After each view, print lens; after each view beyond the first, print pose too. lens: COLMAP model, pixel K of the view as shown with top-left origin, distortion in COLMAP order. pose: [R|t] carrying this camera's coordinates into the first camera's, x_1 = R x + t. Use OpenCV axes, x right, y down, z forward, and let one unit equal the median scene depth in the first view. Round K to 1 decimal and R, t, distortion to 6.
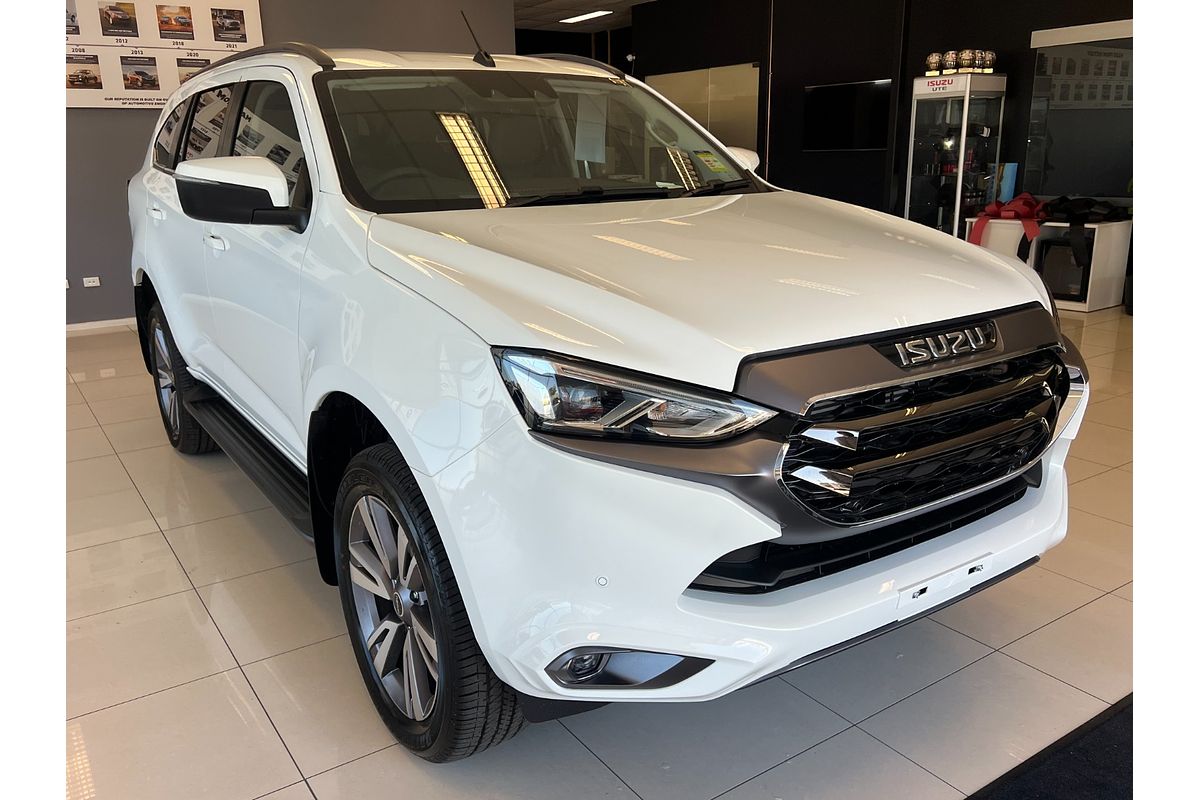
lens RADIAL K [[909.8, 0, 600.0], [0, 909.8, 400.0], [0, 0, 1]] dist [0.004758, -0.001507]
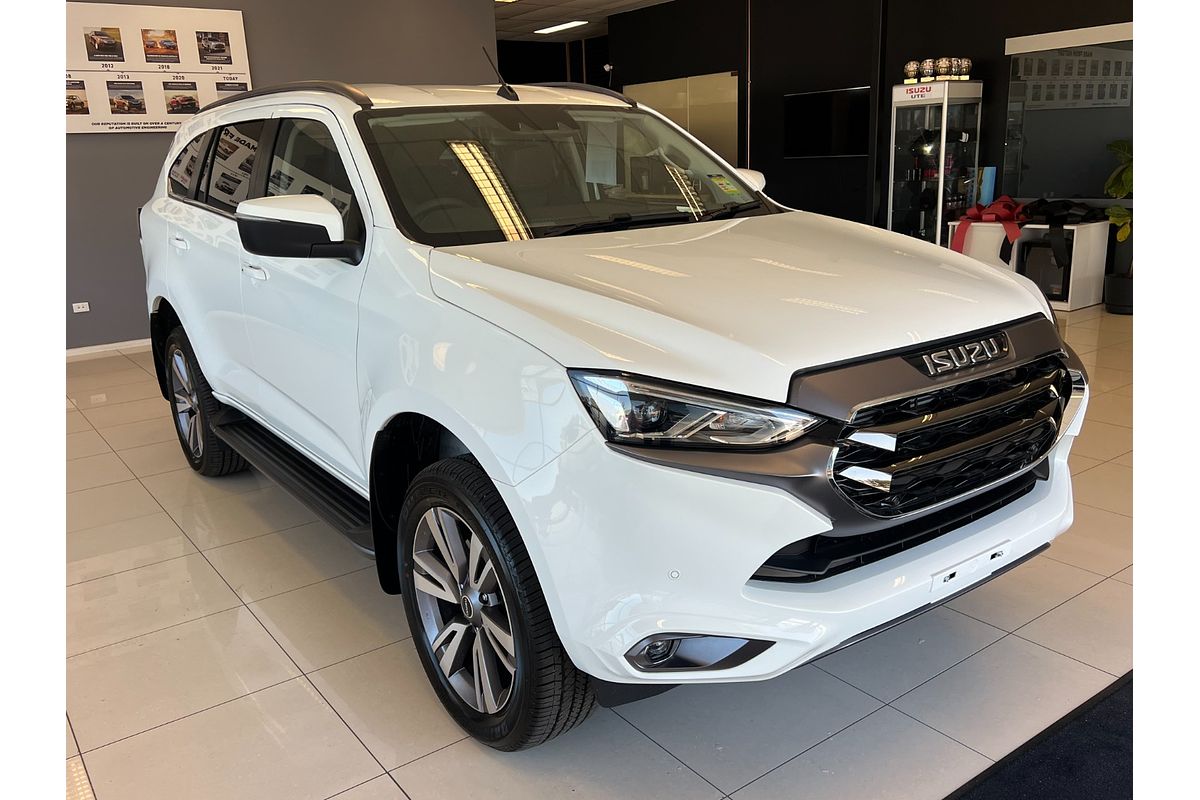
lens RADIAL K [[928.6, 0, 600.0], [0, 928.6, 400.0], [0, 0, 1]] dist [0.009527, -0.000859]
pose [[0.999193, -0.029246, 0.027515, -0.079344], [0.029537, 0.999511, -0.010252, -0.005138], [-0.027201, 0.011056, 0.999569, -0.102115]]
